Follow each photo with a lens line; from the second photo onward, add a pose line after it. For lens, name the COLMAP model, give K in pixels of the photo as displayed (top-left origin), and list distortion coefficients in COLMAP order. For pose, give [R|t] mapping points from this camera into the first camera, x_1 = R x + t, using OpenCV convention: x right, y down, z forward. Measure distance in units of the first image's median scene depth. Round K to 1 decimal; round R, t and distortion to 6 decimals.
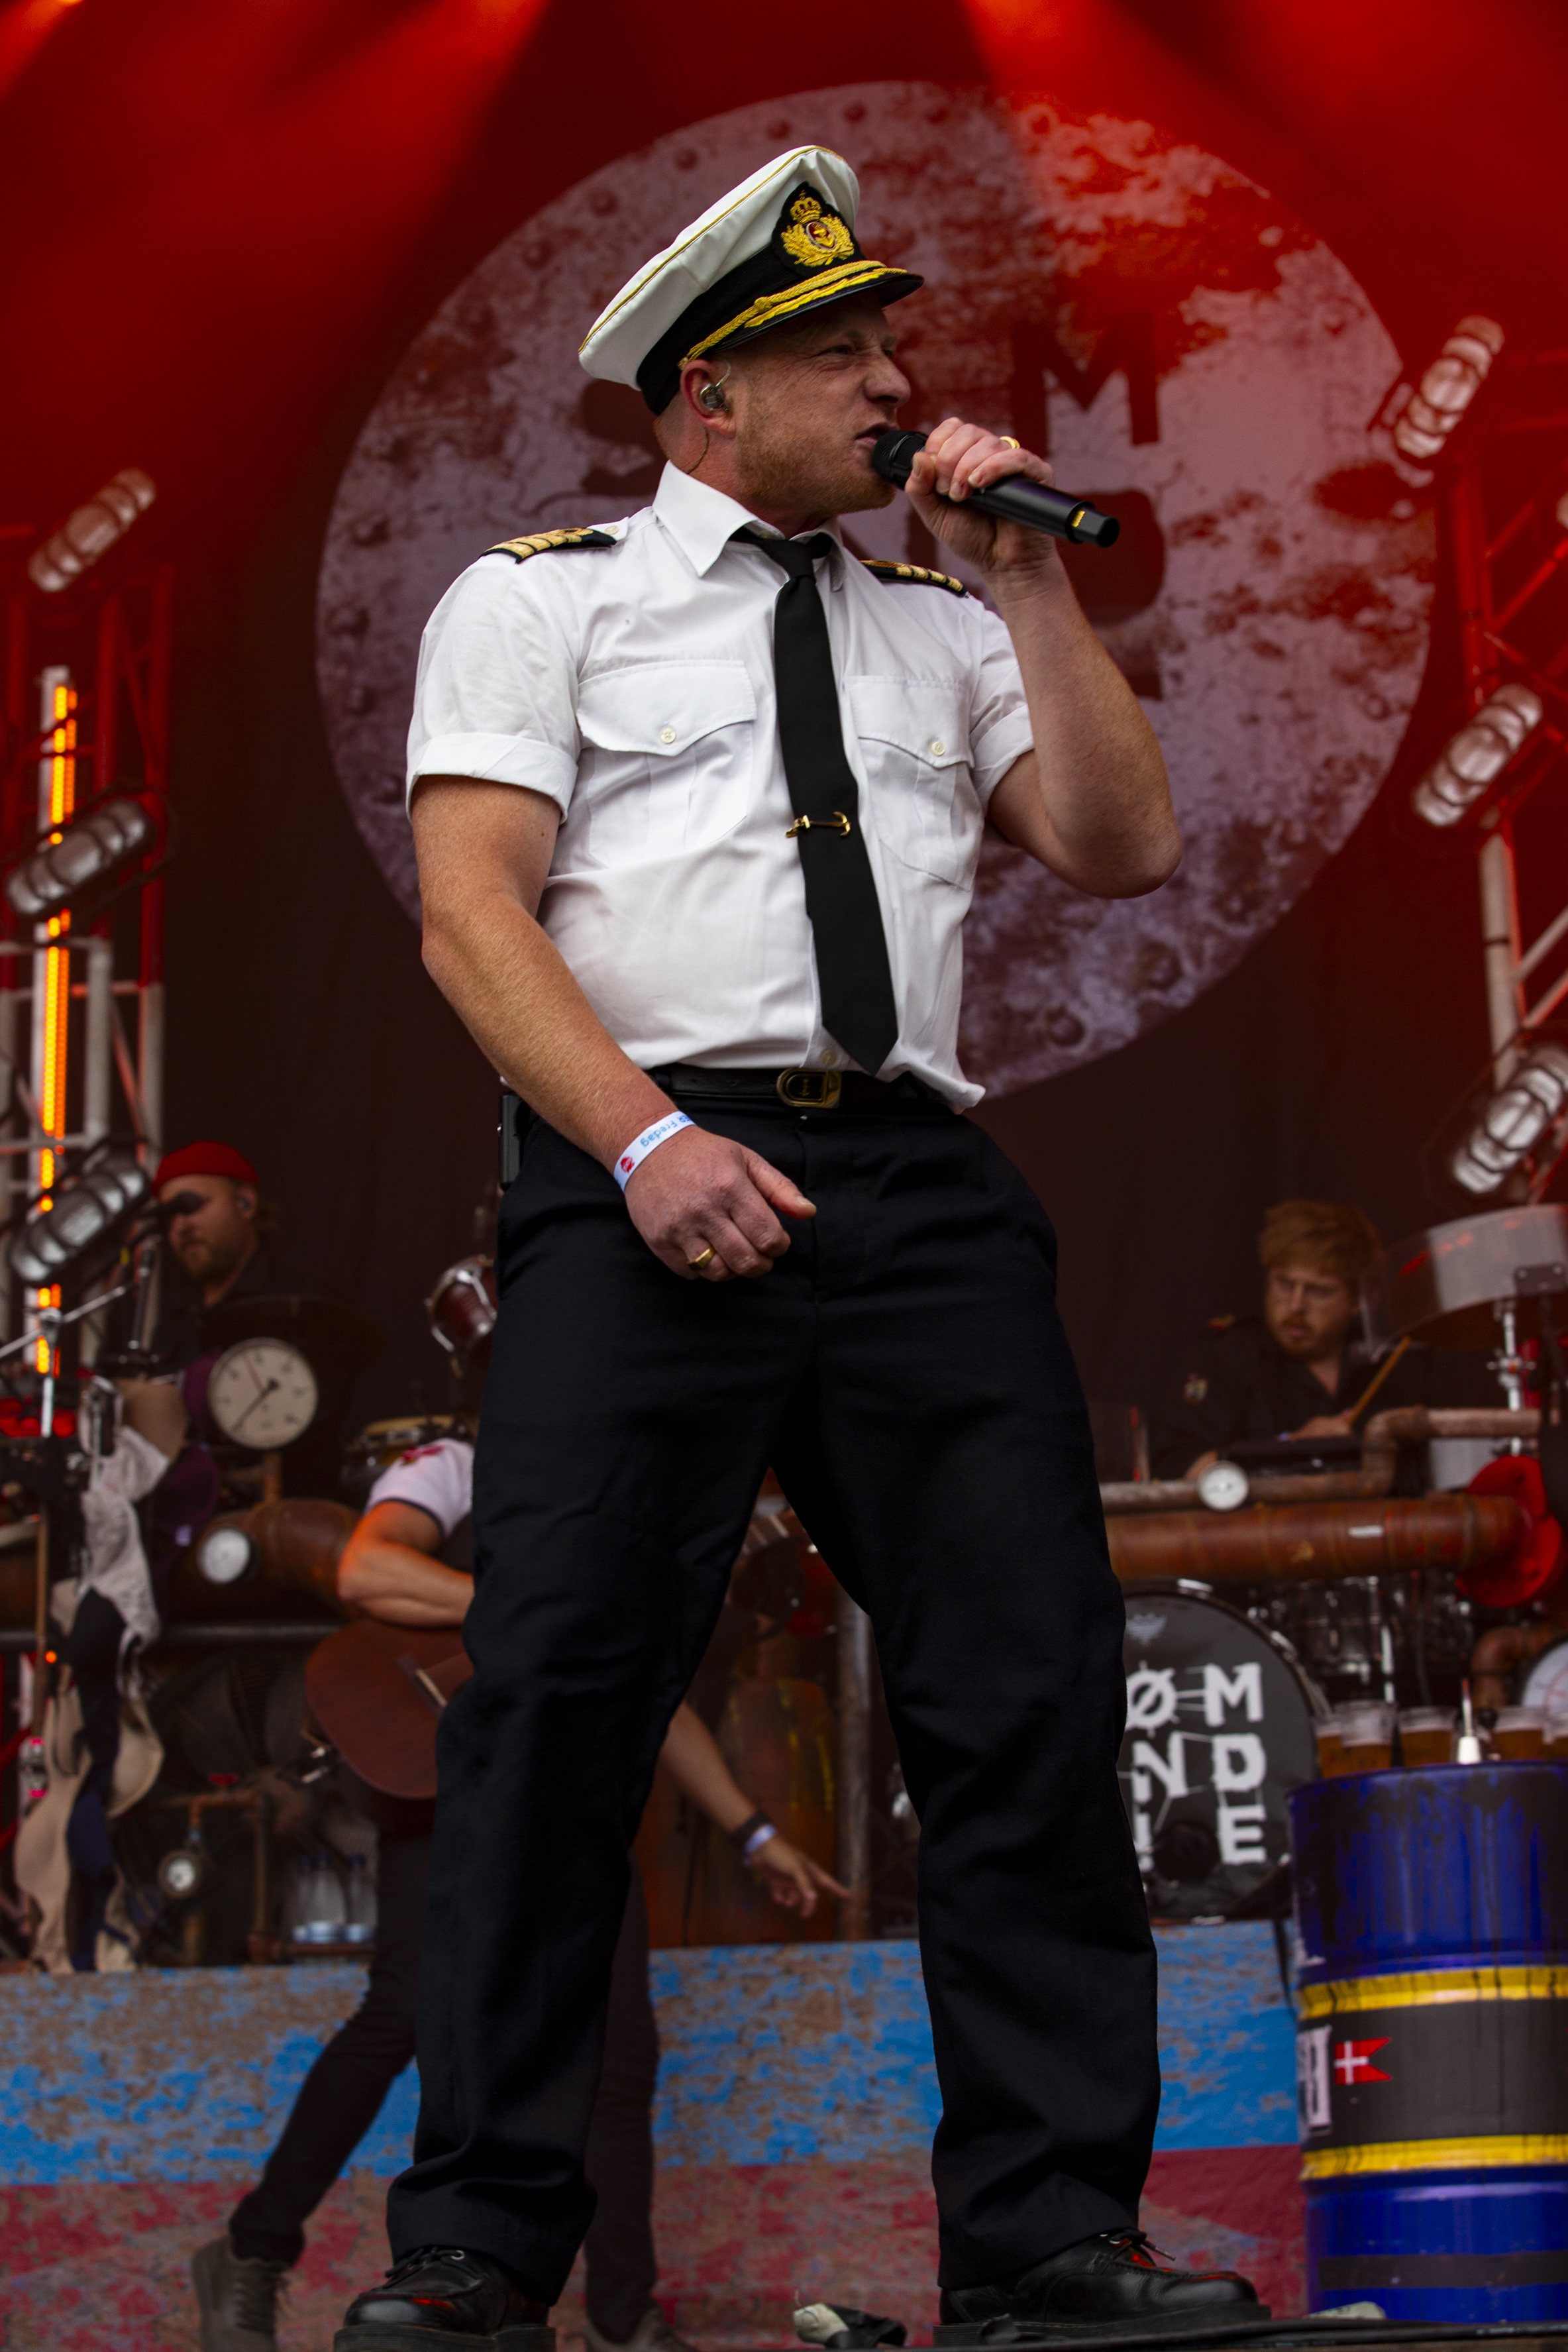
lens RADIAL K [[4779.2, 0, 784.0], [0, 4779.2, 1176.0], [0, 0, 1]] dist [-0.261173, -0.021368]
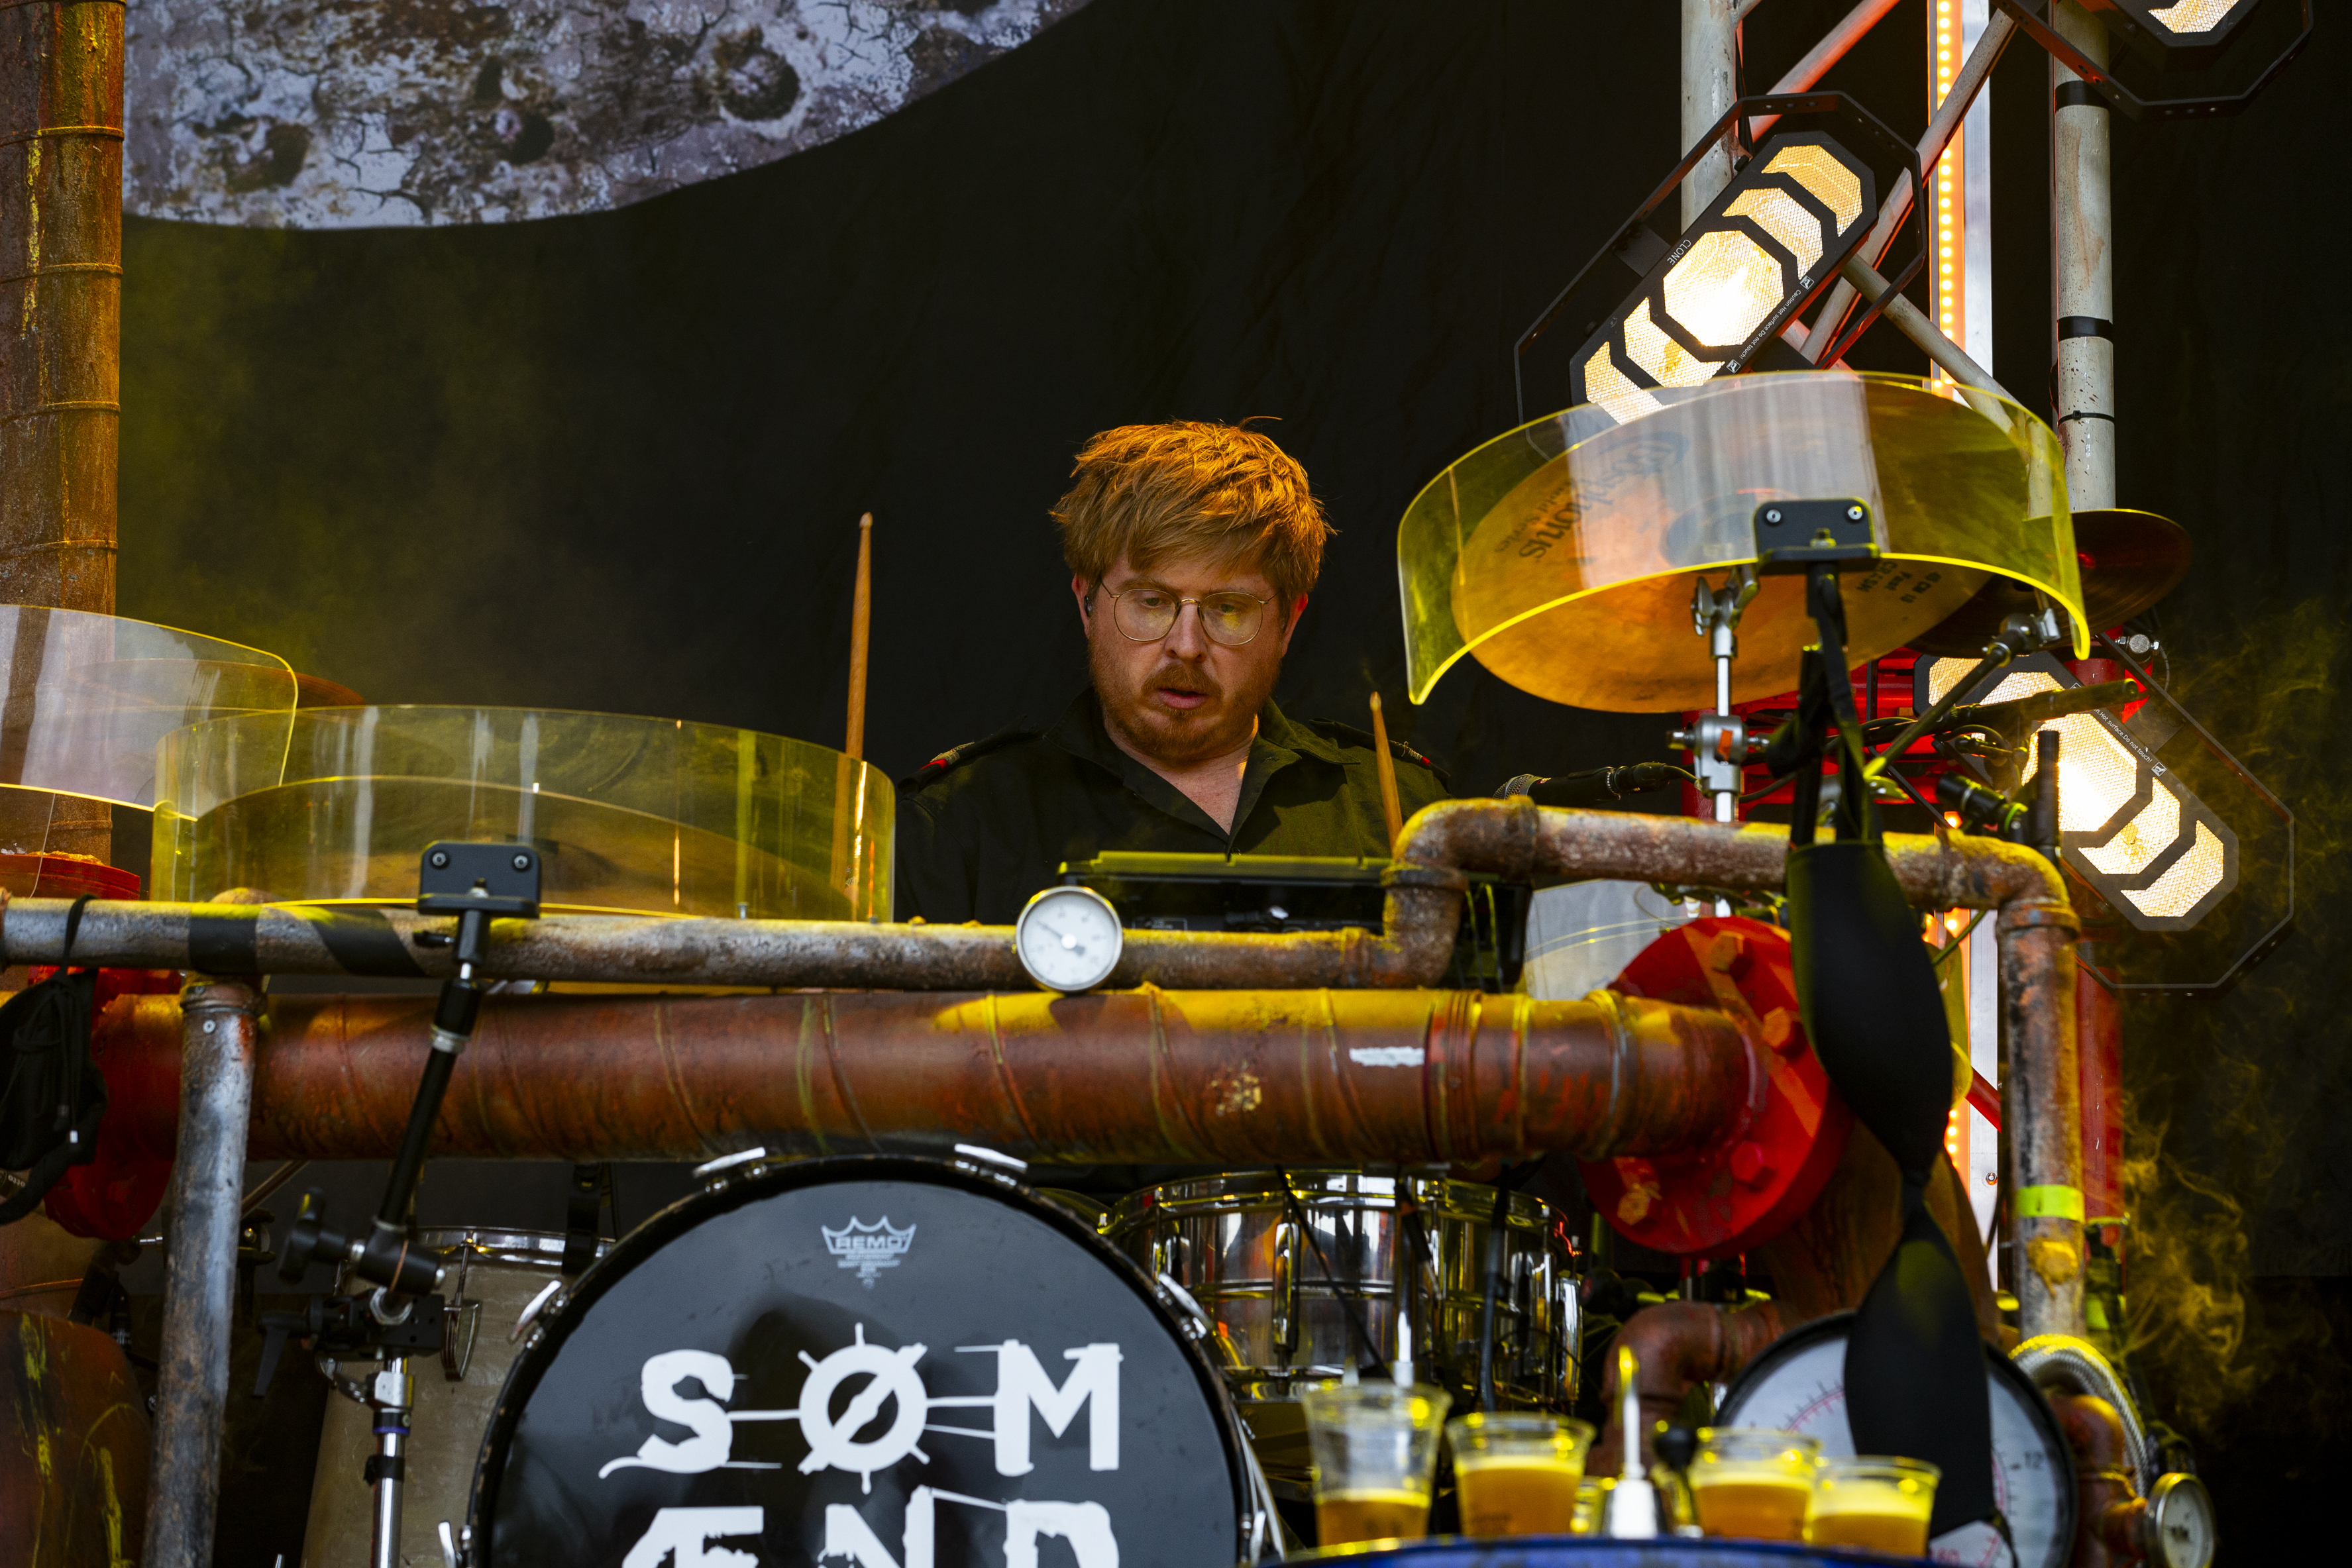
lens RADIAL K [[8764.4, 0, 1176.0], [0, 8764.4, 784.0], [0, 0, 1]] dist [0.270256, 3.766130]
pose [[0.990111, 0.077225, 0.117115, 0.005212], [-0.077134, 0.997007, -0.005317, 0.054349], [-0.117175, -0.003769, 0.993104, 0.187189]]
